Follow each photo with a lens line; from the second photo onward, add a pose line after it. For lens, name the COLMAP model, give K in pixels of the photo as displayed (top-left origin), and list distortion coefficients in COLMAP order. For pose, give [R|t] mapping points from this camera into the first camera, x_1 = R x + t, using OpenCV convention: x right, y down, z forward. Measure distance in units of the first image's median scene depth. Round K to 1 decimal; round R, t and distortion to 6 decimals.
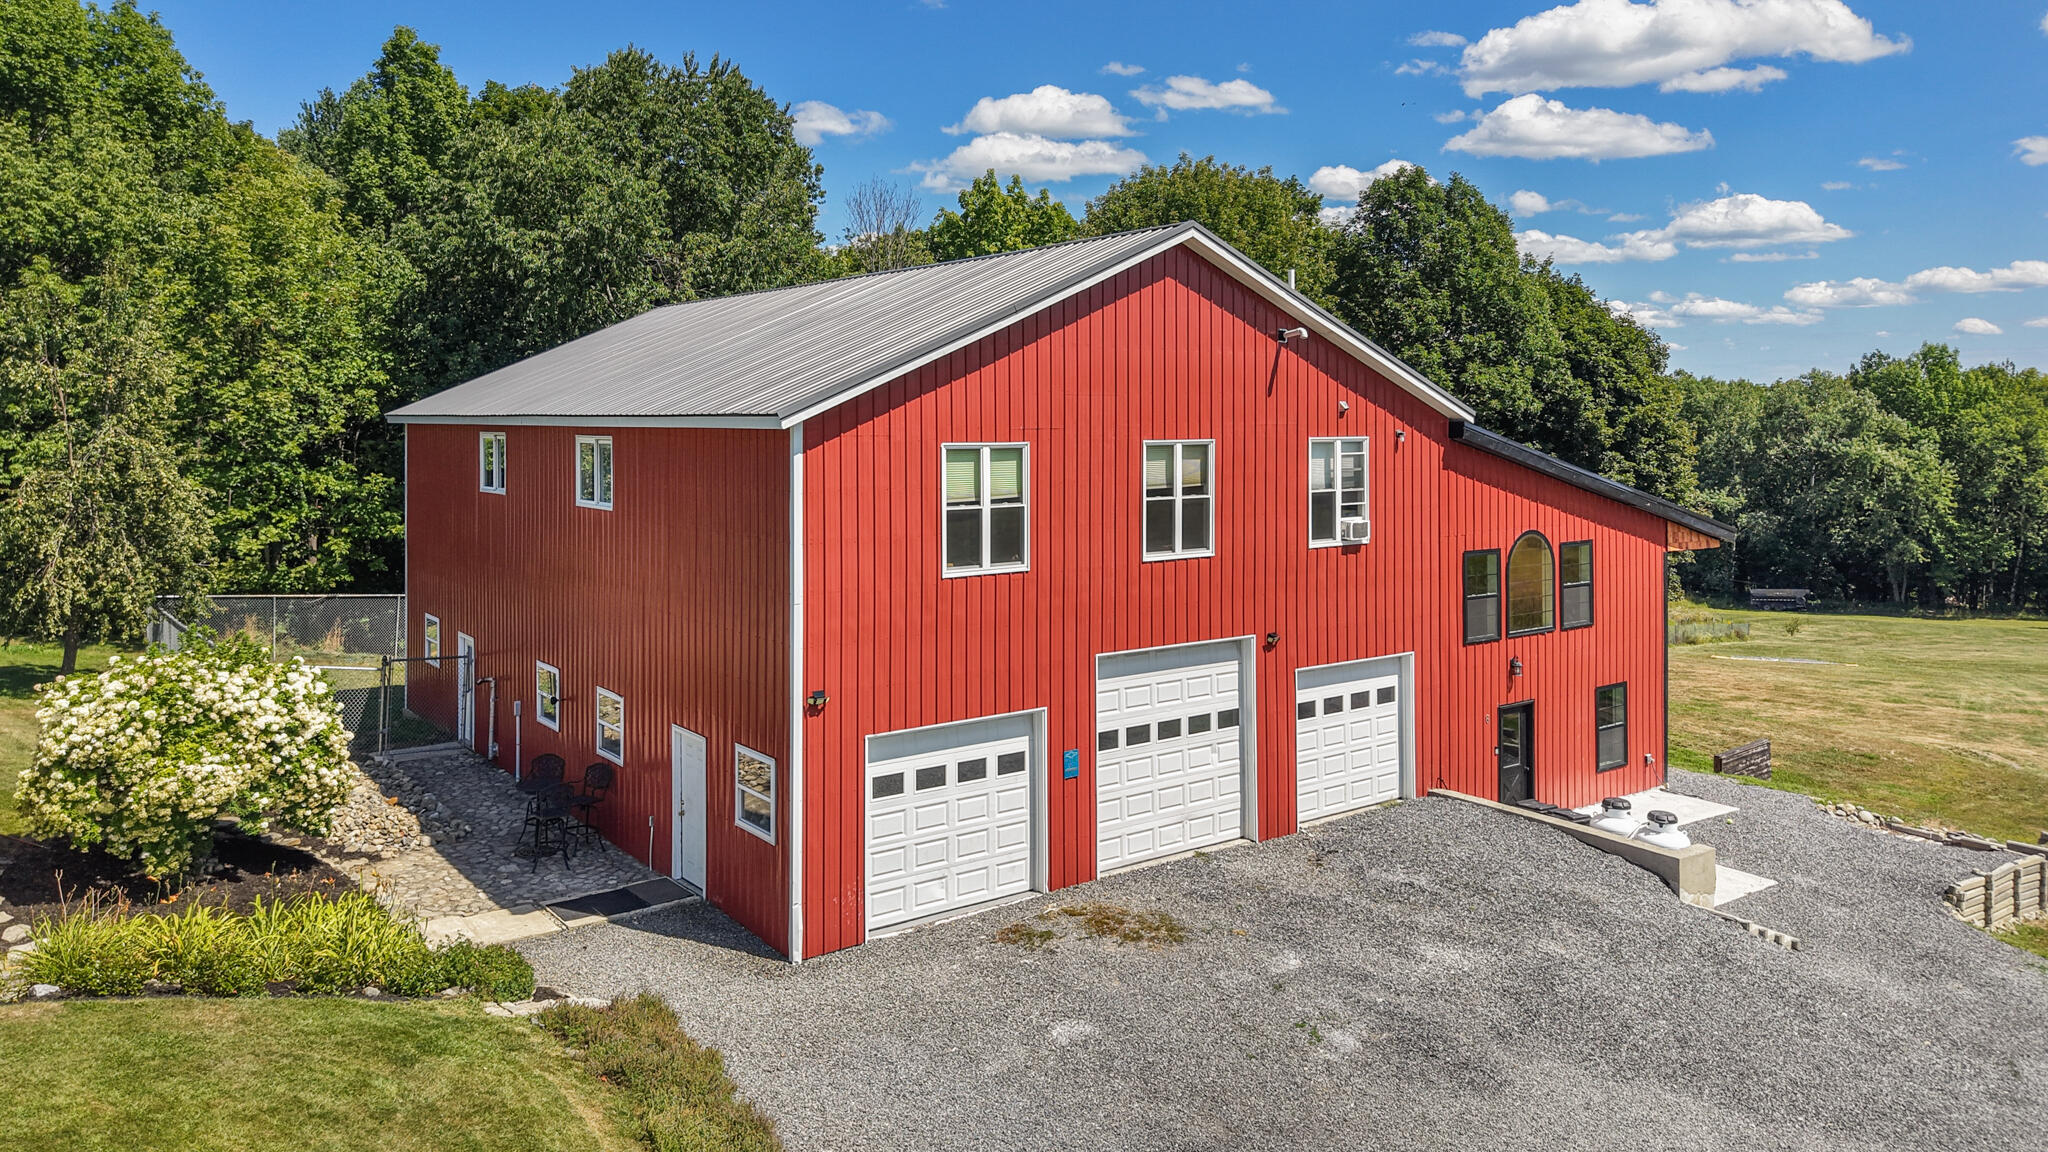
lens RADIAL K [[1410.0, 0, 1034.0], [0, 1410.0, 415.2], [0, 0, 1]] dist [0.063311, -0.076133]
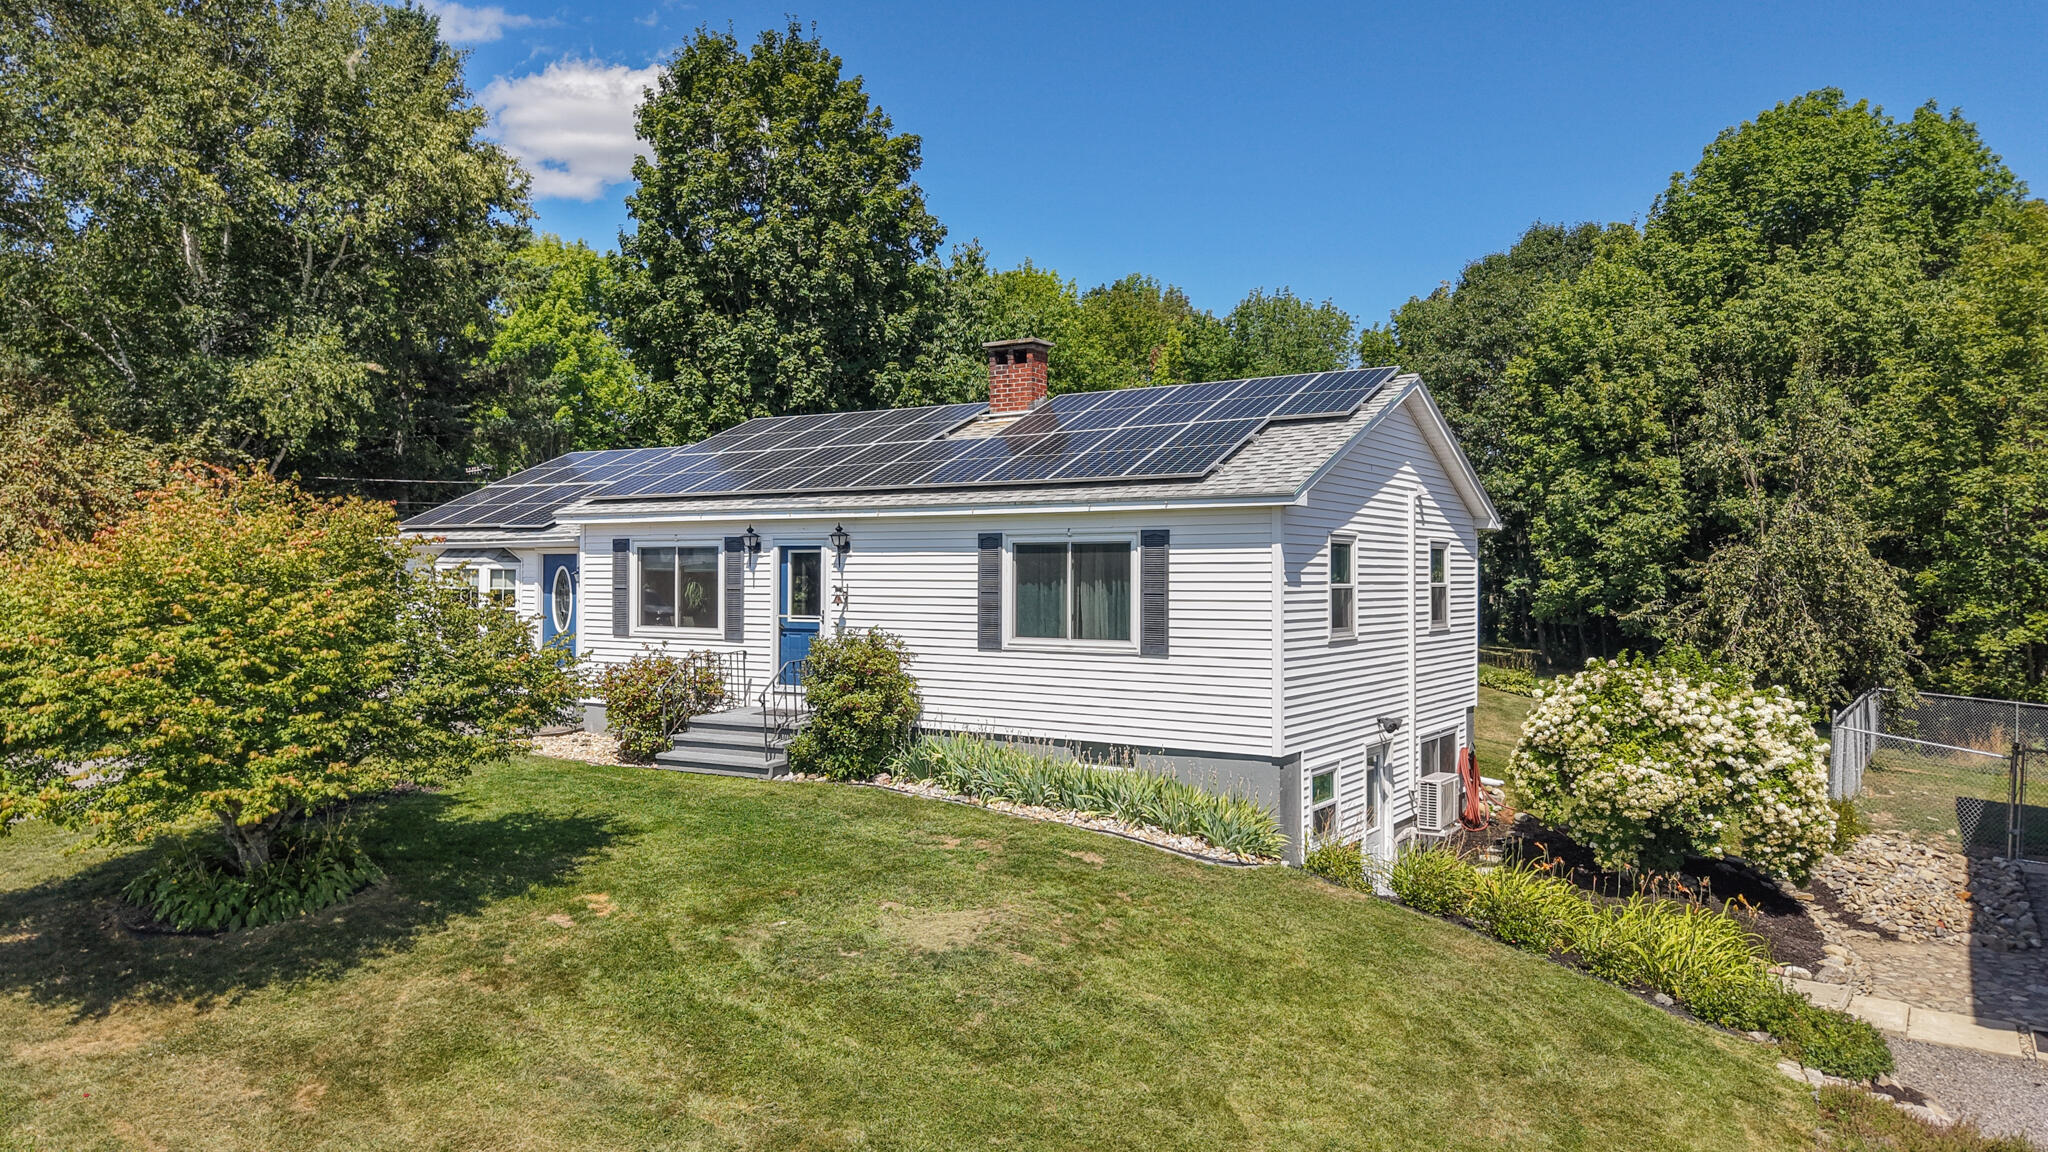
lens RADIAL K [[1385.5, 0, 1029.1], [0, 1385.5, 573.8], [0, 0, 1]] dist [0.074387, -0.080236]
pose [[0.344090, 0.000585, -0.938937, 0.159258], [-0.004310, 0.999990, -0.000956, 0.091332], [0.938927, 0.004376, 0.344089, 0.210436]]
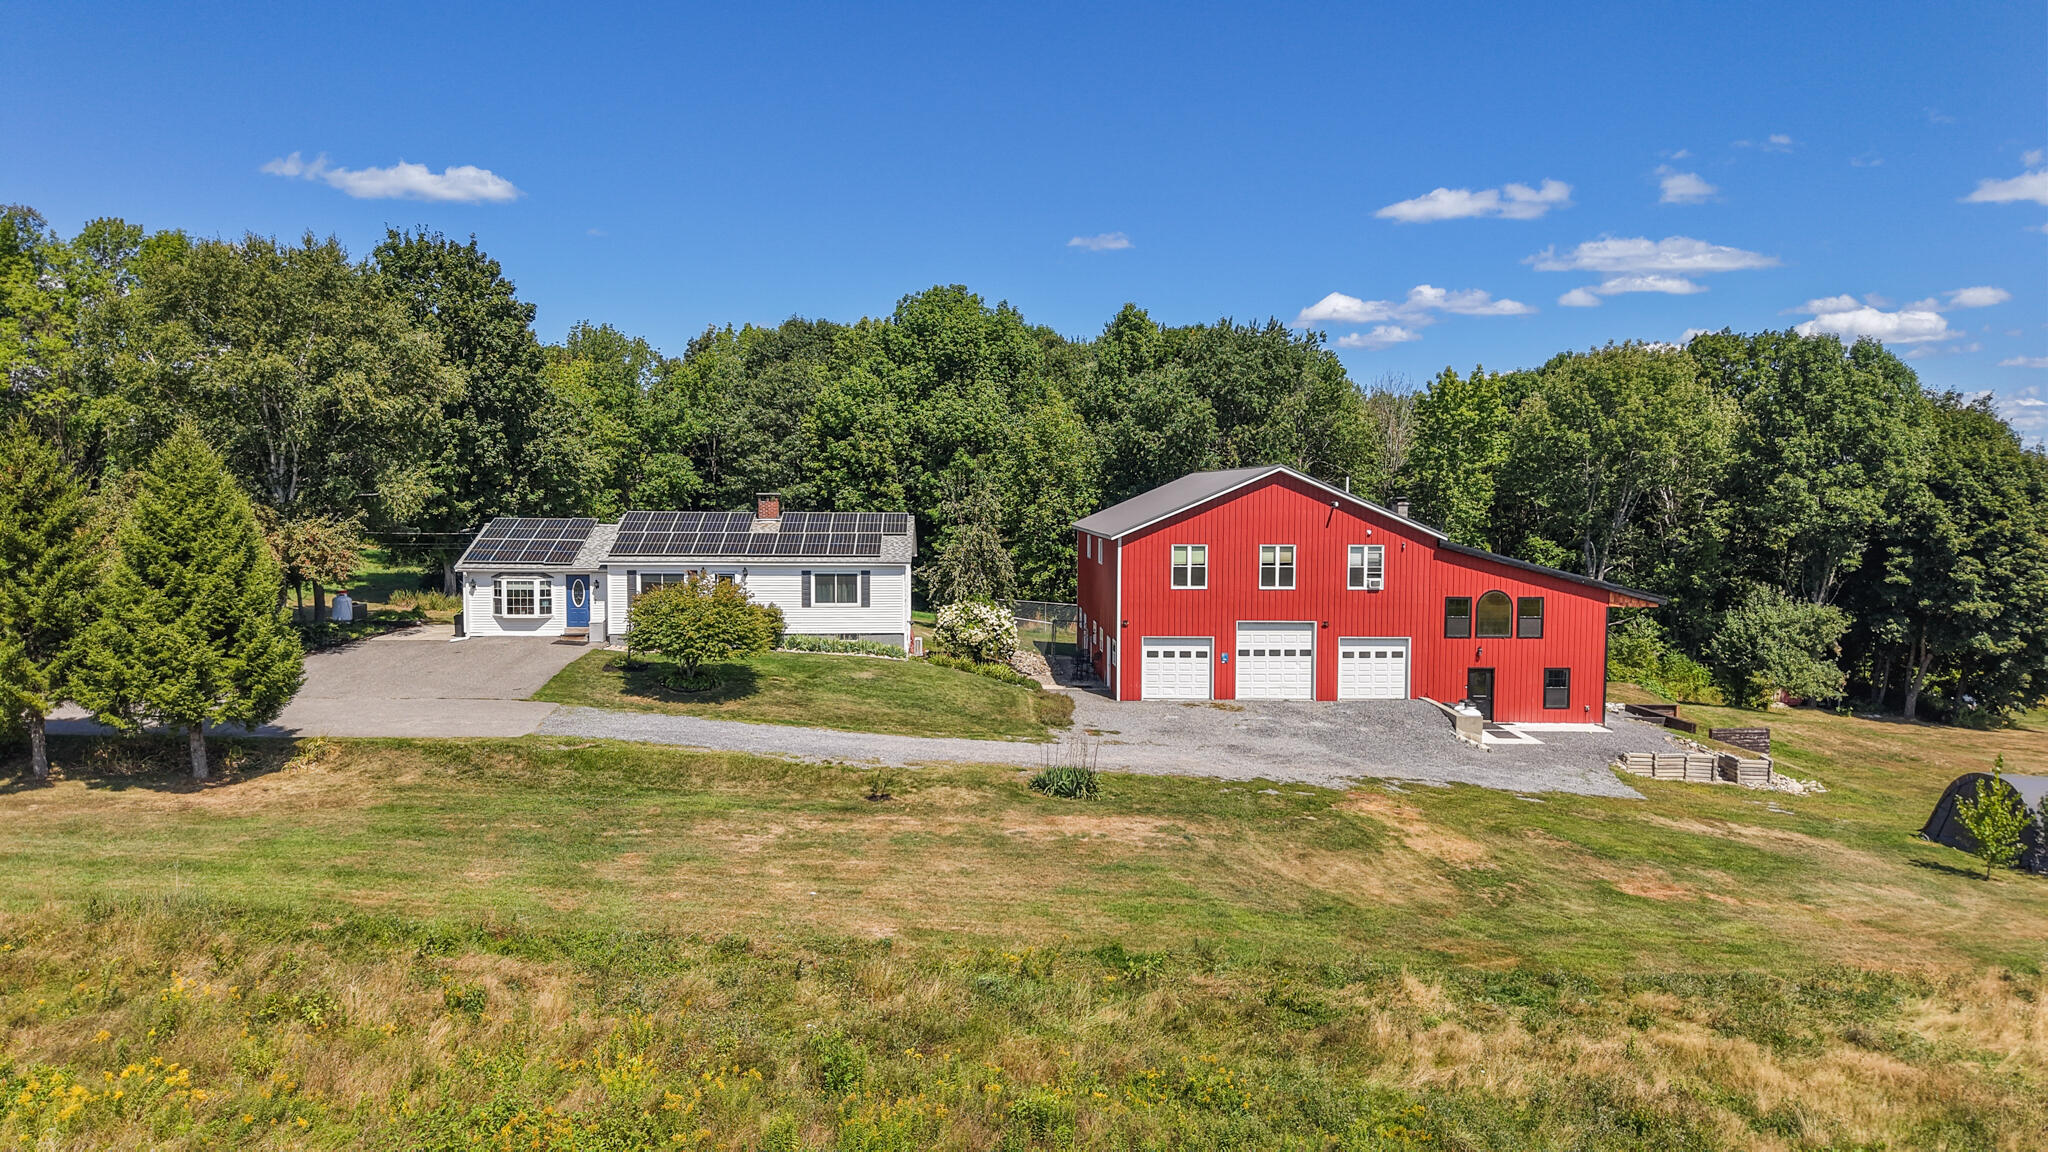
lens RADIAL K [[1385.5, 0, 1029.1], [0, 1385.5, 573.8], [0, 0, 1]] dist [0.074387, -0.080236]
pose [[0.829064, 0.036695, -0.557948, 1.169417], [-0.005078, 0.998297, 0.058109, -0.077915], [0.559130, -0.045343, 0.827839, -1.428623]]
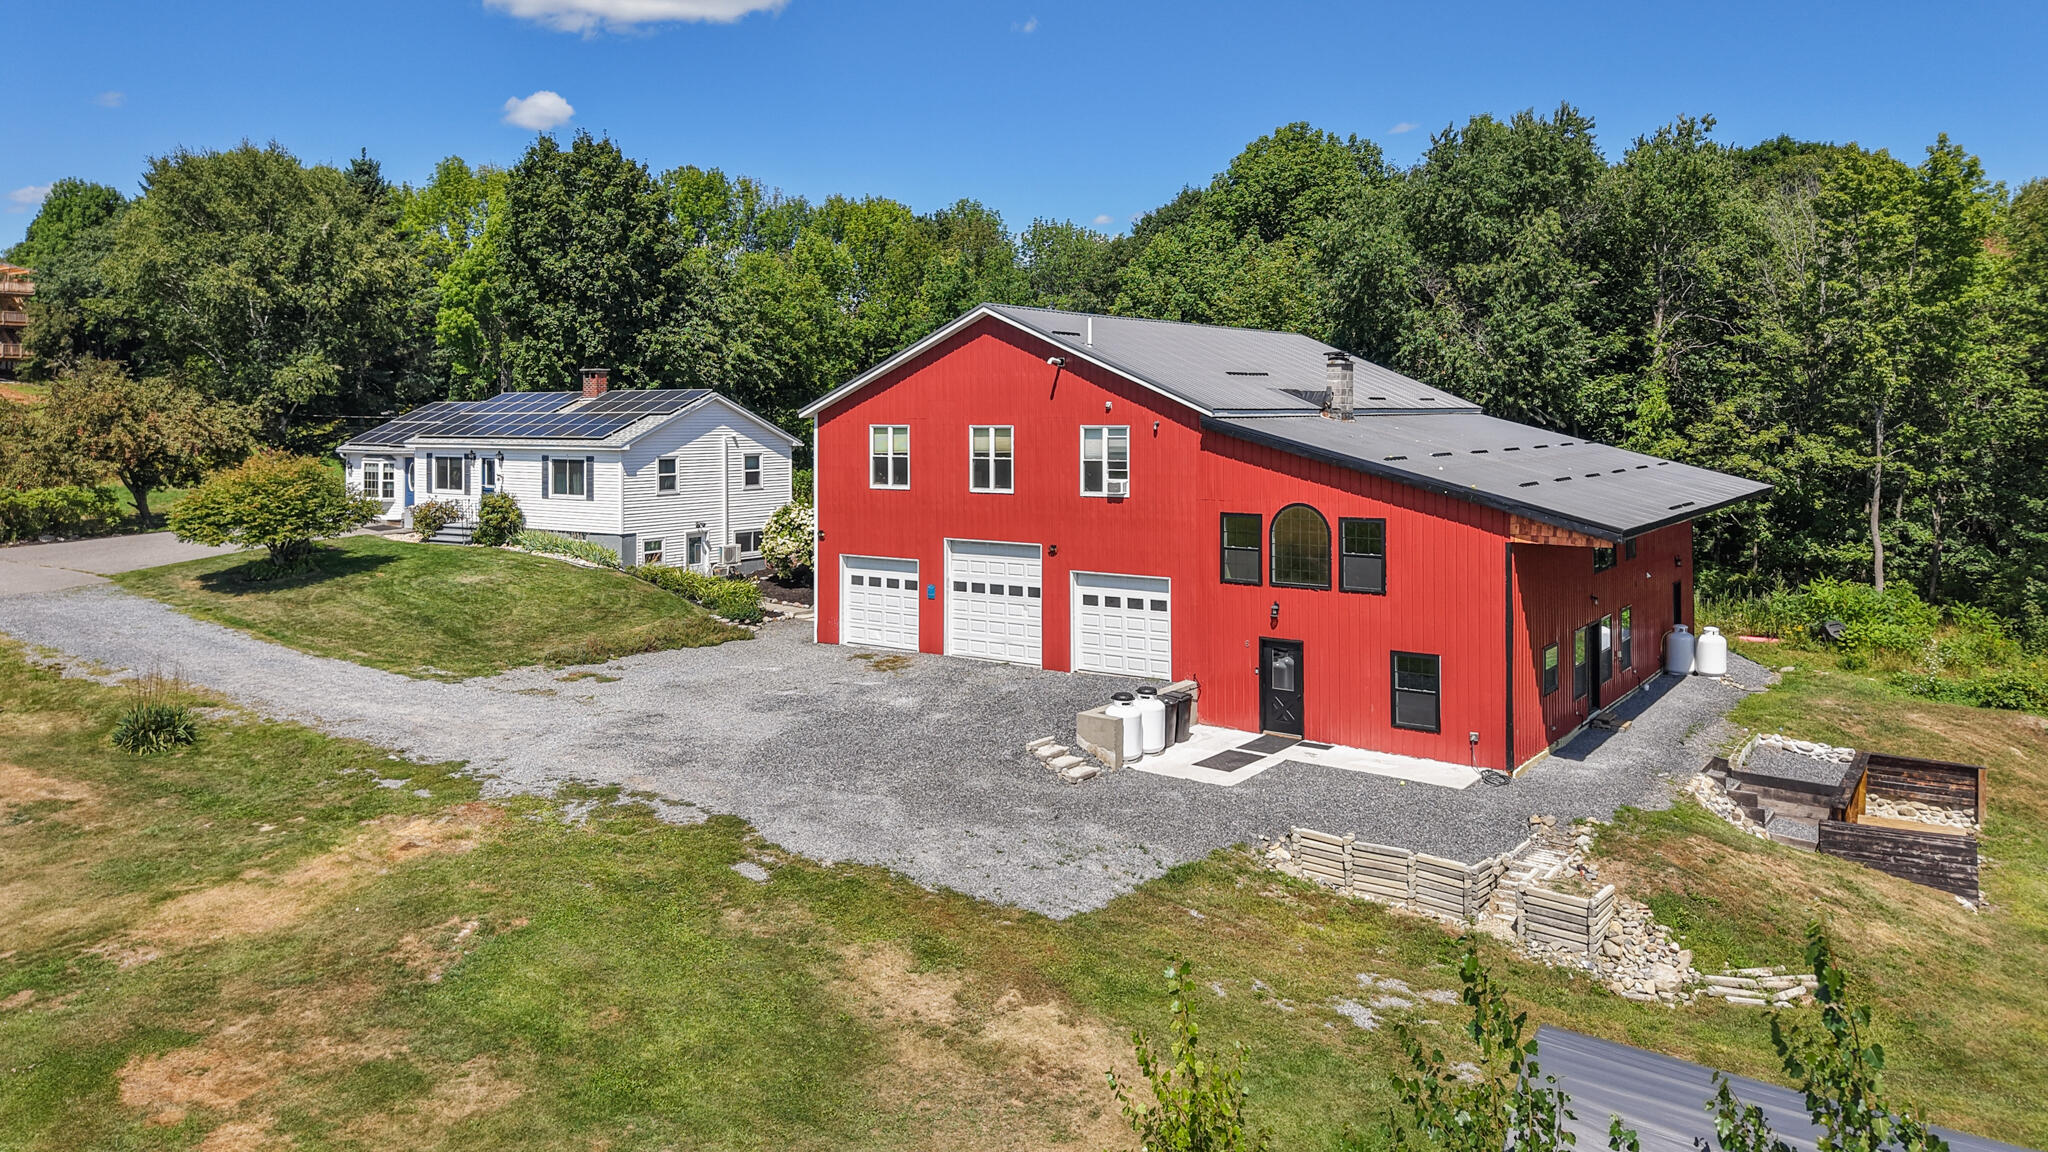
lens RADIAL K [[1410.0, 0, 1034.0], [0, 1410.0, 415.2], [0, 0, 1]] dist [0.063311, -0.076133]
pose [[0.319570, 0.001924, -0.947561, 1.777068], [0.003863, 0.999987, 0.003333, -0.001234], [0.947555, -0.004726, 0.319558, 0.480194]]
